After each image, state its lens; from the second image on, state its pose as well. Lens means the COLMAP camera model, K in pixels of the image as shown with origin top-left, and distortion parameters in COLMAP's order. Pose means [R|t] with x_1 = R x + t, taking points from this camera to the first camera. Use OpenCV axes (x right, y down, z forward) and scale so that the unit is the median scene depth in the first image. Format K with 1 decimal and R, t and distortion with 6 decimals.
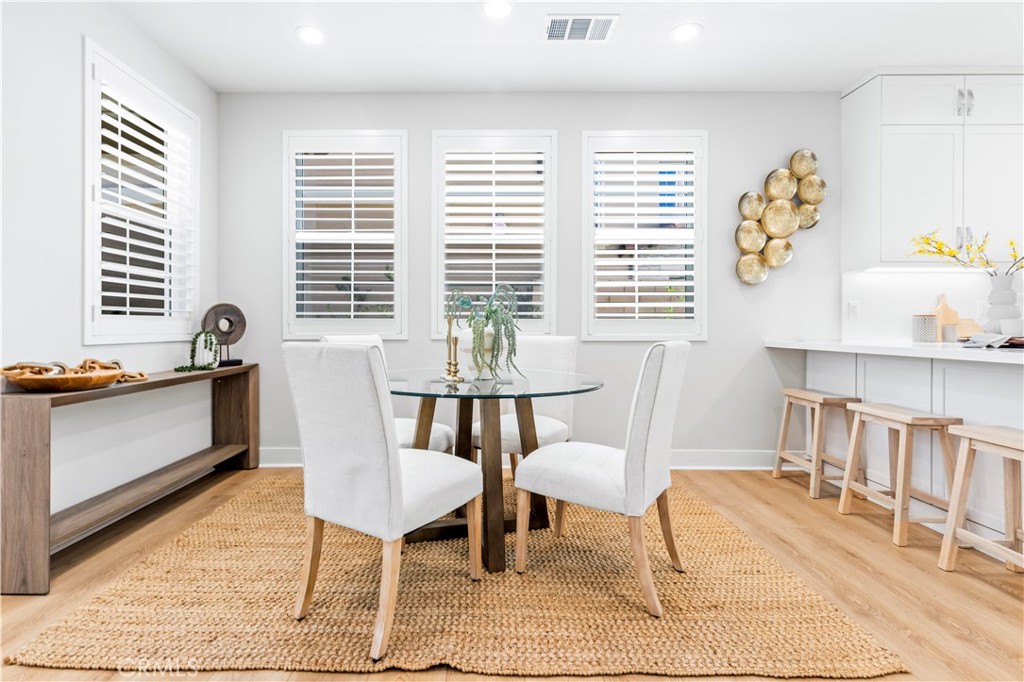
lens RADIAL K [[449.5, 0, 508.3], [0, 449.5, 324.2], [0, 0, 1]] dist [0.003538, 0.000312]
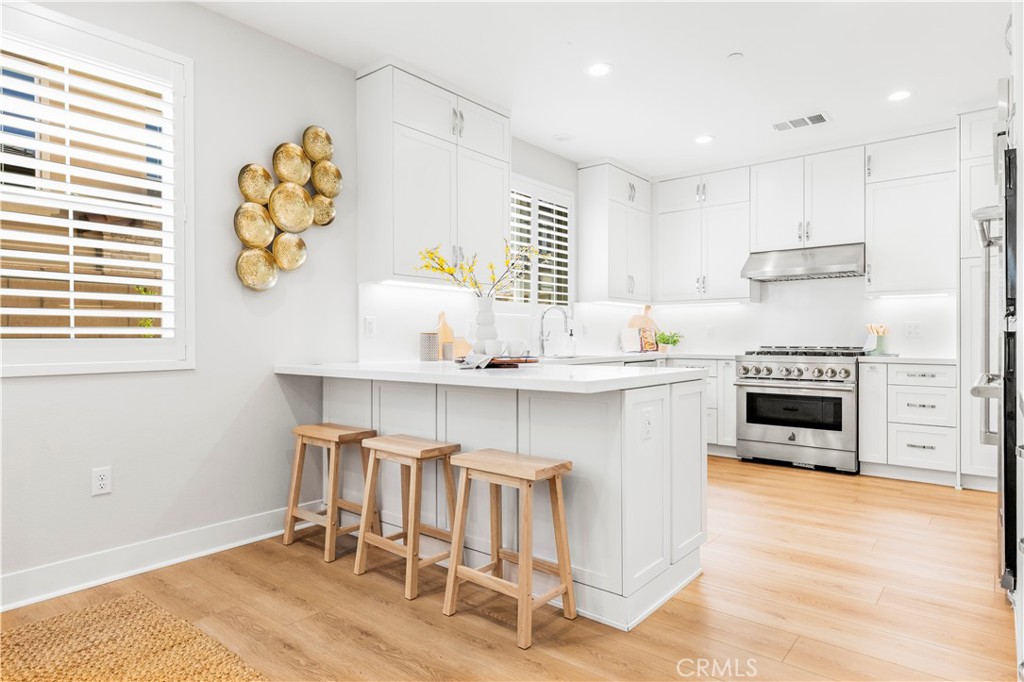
lens RADIAL K [[588.4, 0, 512.0], [0, 588.4, 341.0], [0, 0, 1]] dist [0.003131, 0.000415]
pose [[0.631292, -0.006516, 0.775518, 0.071379], [0.003413, 0.999978, 0.005624, -0.011576], [-0.775538, -0.000904, 0.631300, 0.083700]]
